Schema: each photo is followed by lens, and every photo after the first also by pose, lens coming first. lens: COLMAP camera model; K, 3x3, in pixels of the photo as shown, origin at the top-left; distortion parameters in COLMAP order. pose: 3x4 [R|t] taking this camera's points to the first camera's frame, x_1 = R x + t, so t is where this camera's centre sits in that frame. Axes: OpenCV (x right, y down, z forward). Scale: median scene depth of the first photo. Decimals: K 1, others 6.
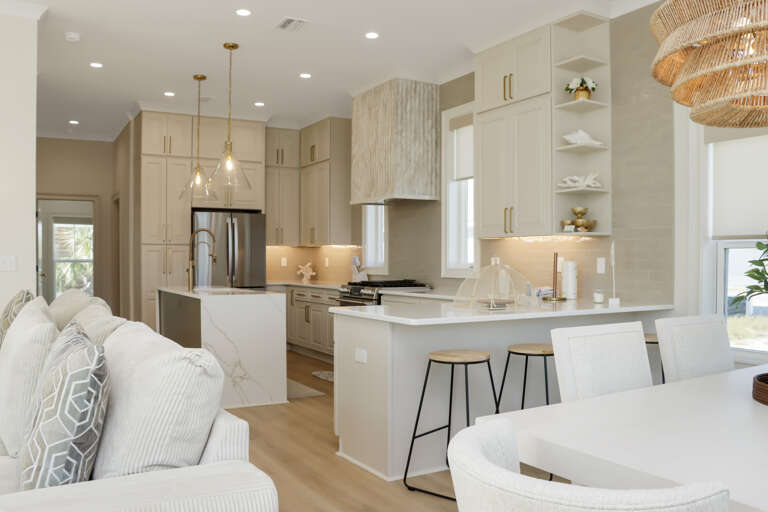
lens RADIAL K [[658.9, 0, 385.1], [0, 658.9, 273.8], [0, 0, 1]] dist [-0.161792, 0.135633]
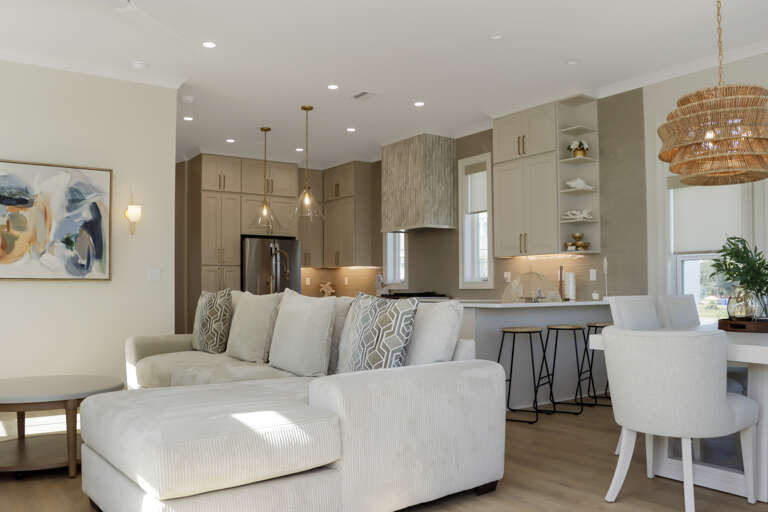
lens RADIAL K [[644.1, 0, 384.4], [0, 644.1, 282.5], [0, 0, 1]] dist [-0.142419, 0.120374]
pose [[0.995564, -0.007065, 0.093826, -0.181261], [0.010076, 0.999448, -0.031654, 0.031785], [-0.093551, 0.032459, 0.995085, -0.237050]]
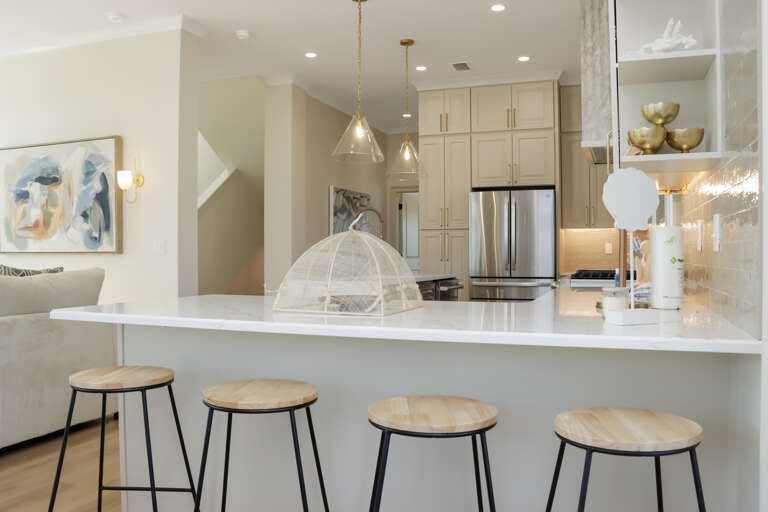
lens RADIAL K [[636.8, 0, 384.0], [0, 636.8, 256.0], [0, 0, 1]] dist [-0.153833, 0.113846]
pose [[0.634171, -0.002590, -0.773189, 0.379568], [-0.011723, 0.999847, -0.012965, 0.006740], [0.773104, 0.017286, 0.634044, 0.431871]]
